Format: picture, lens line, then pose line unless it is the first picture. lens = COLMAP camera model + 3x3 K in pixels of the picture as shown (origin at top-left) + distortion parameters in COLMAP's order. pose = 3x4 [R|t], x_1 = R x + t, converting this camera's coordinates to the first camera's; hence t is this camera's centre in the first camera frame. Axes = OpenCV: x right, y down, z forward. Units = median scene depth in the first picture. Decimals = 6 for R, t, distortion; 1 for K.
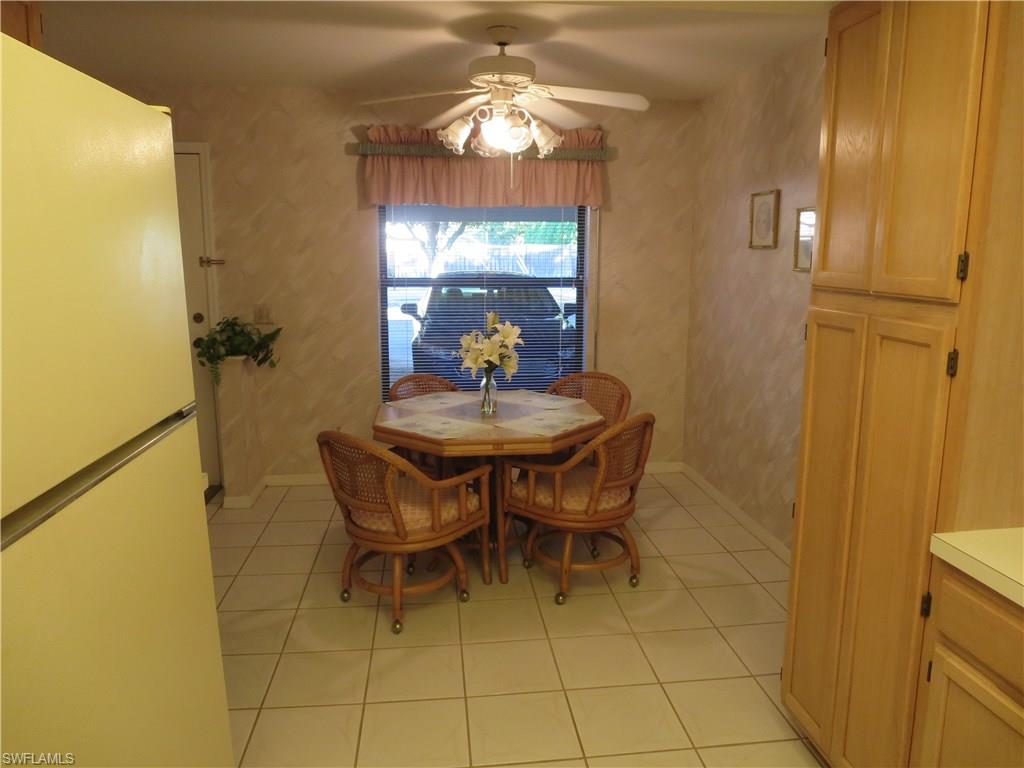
lens RADIAL K [[709.2, 0, 508.5], [0, 709.2, 383.0], [0, 0, 1]] dist [-0.033254, 0.004268]
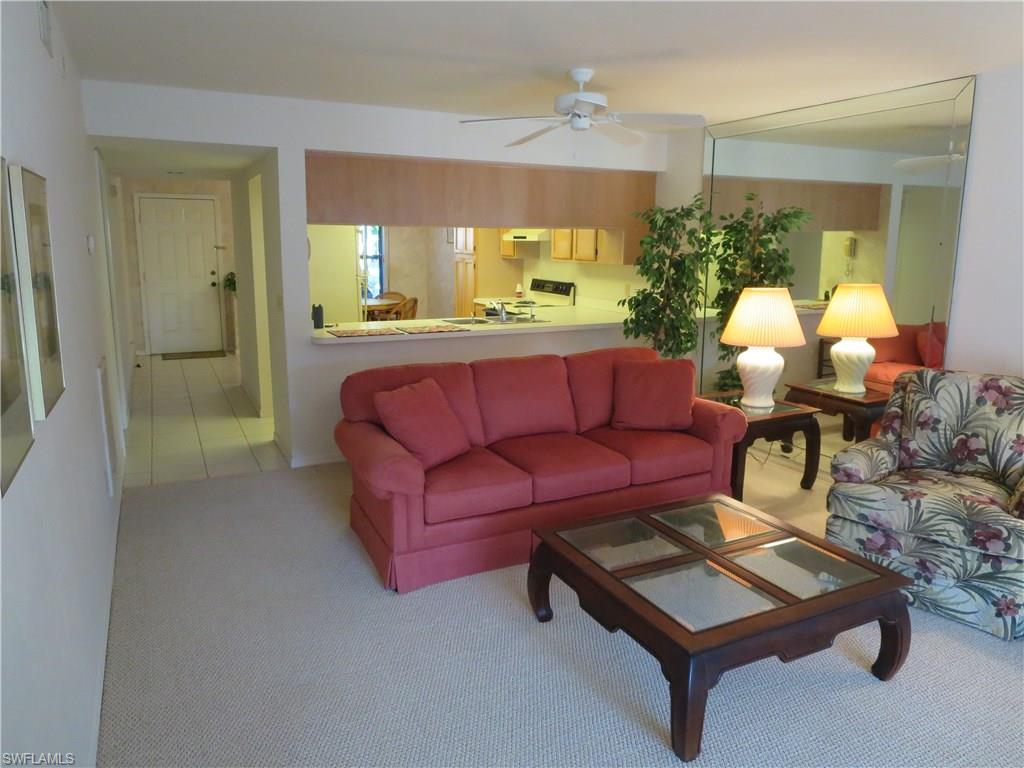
lens RADIAL K [[709.2, 0, 507.2], [0, 709.2, 377.0], [0, 0, 1]] dist [-0.033254, 0.004268]
pose [[0.935930, -0.058962, 0.347214, -0.924958], [0.055593, 0.998260, 0.019666, 0.623463], [-0.347770, 0.000897, 0.937580, -3.601956]]
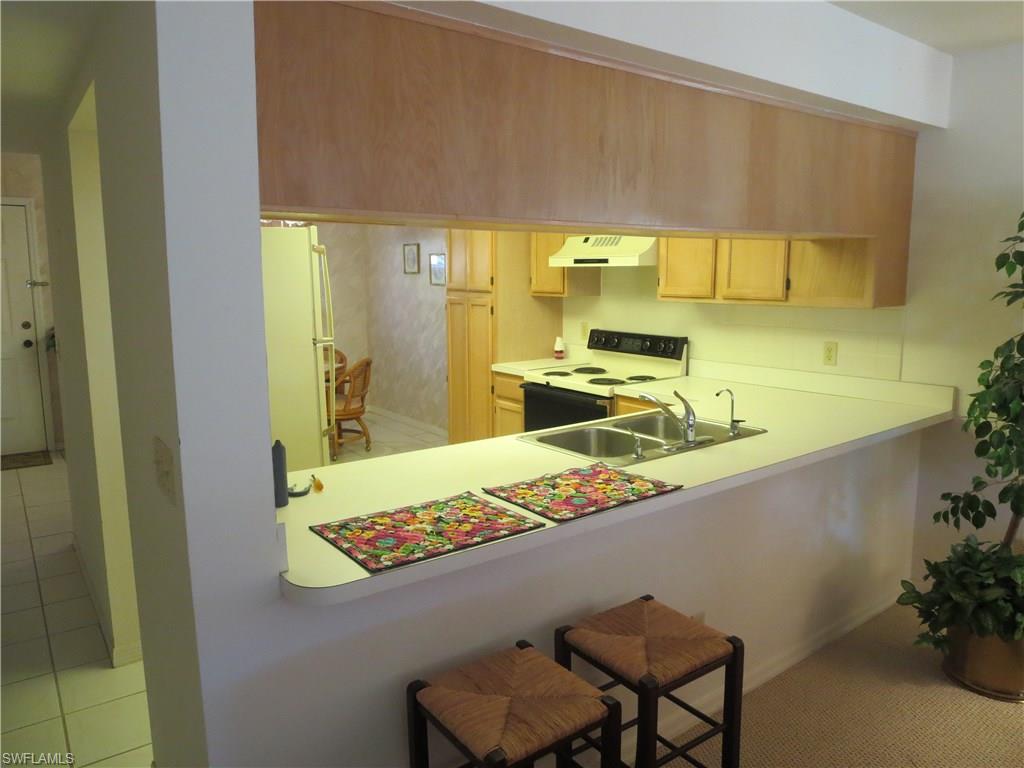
lens RADIAL K [[709.2, 0, 505.8], [0, 709.2, 382.8], [0, 0, 1]] dist [-0.033254, 0.004268]
pose [[0.860738, -0.077578, 0.503101, -0.843418], [0.091858, 0.995766, -0.003609, 0.275290], [-0.500691, 0.049320, 0.864220, -1.579742]]
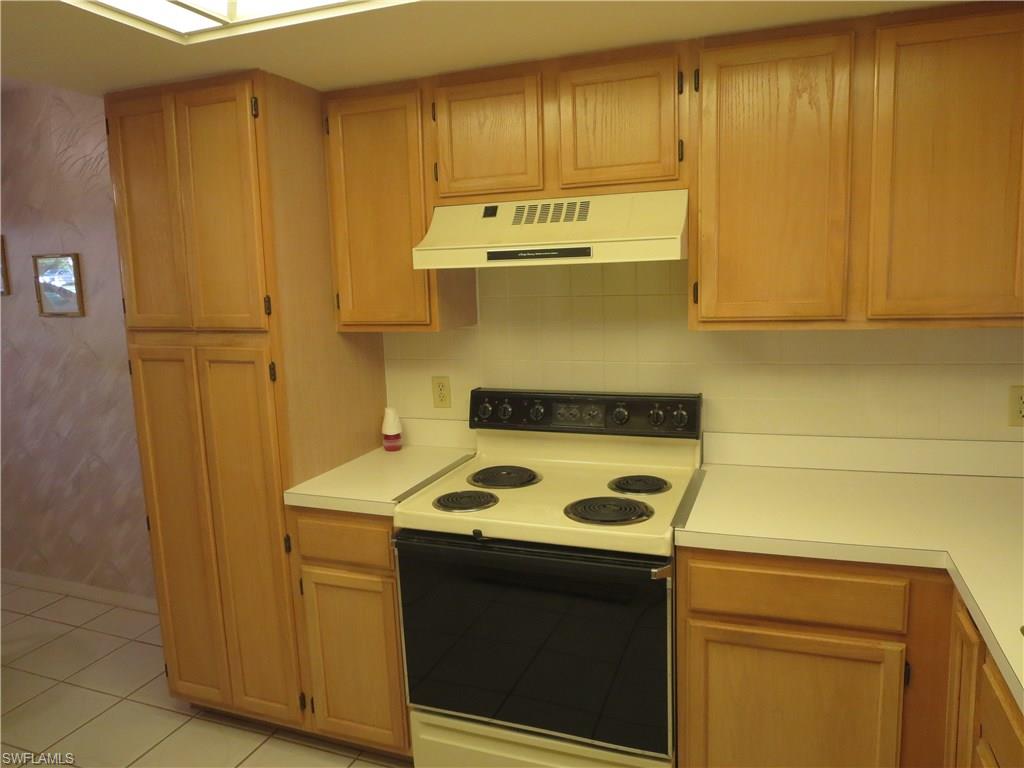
lens RADIAL K [[709.2, 0, 512.8], [0, 709.2, 380.9], [0, 0, 1]] dist [-0.033254, 0.004268]
pose [[0.447832, -0.142207, 0.882737, -0.367393], [0.189034, 0.980013, 0.061977, -0.005006], [-0.873907, 0.139112, 0.465763, -0.092645]]
